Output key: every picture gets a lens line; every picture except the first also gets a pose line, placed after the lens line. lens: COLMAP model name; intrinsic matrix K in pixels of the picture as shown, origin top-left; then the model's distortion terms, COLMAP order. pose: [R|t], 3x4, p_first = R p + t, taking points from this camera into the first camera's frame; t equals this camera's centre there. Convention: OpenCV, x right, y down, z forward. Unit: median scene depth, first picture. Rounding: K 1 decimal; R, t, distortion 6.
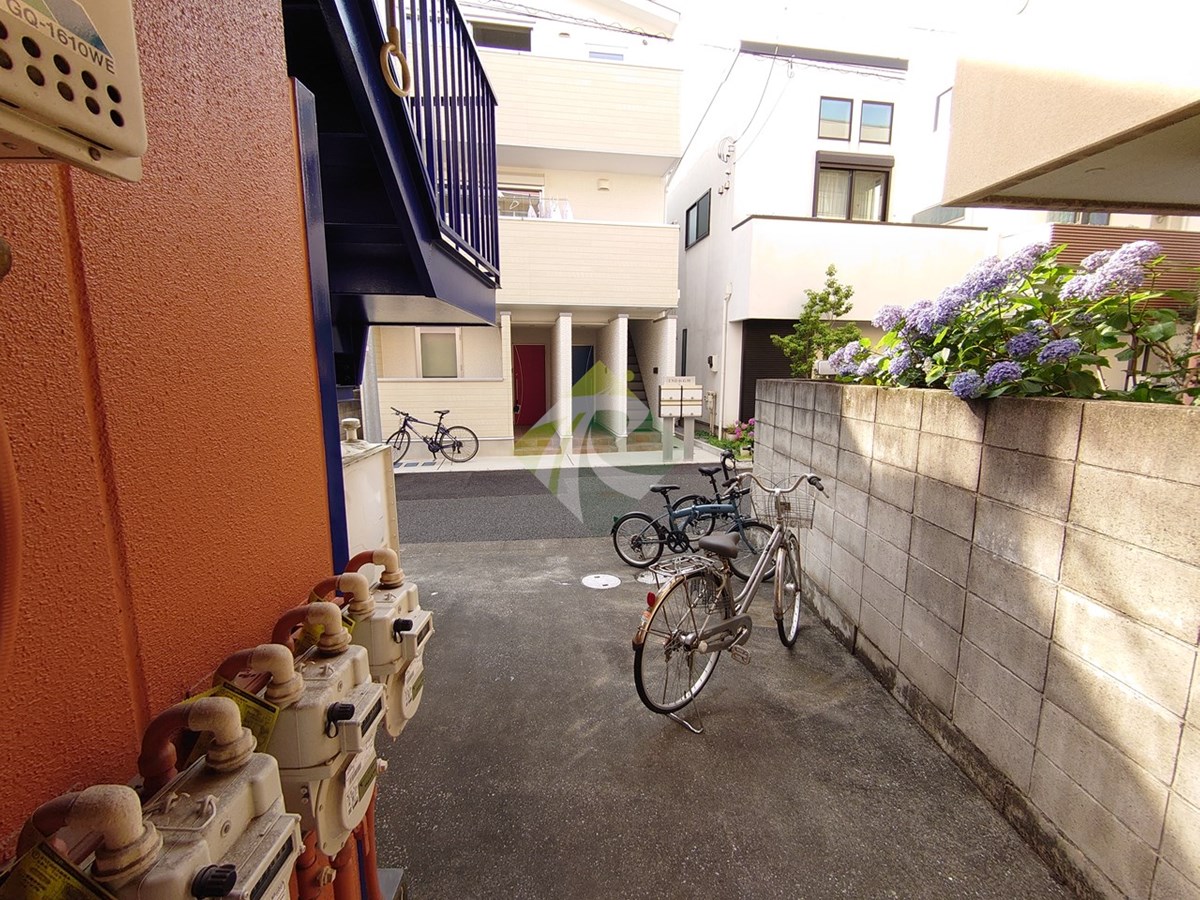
lens RADIAL K [[513.7, 0, 599.2], [0, 513.7, 447.9], [0, 0, 1]] dist [0.000624, -0.000163]
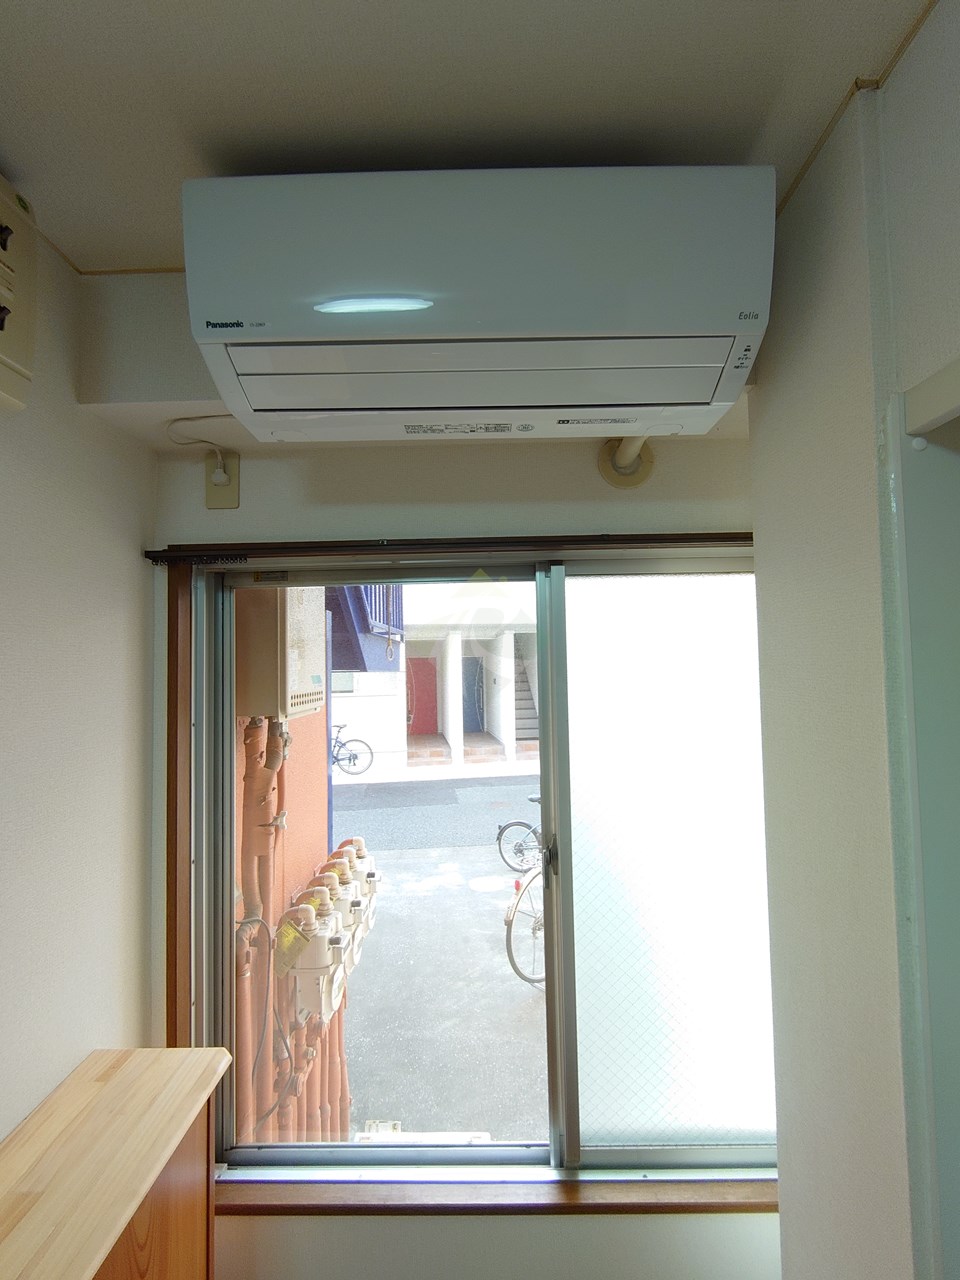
lens RADIAL K [[547.9, 0, 483.7], [0, 547.9, 642.2], [0, 0, 1]] dist [0.000624, -0.000163]
pose [[0.999678, -0.019552, -0.016154, 0.023404], [0.016011, 0.980489, -0.195919, -0.025683], [0.019669, 0.195598, 0.980487, -0.267522]]
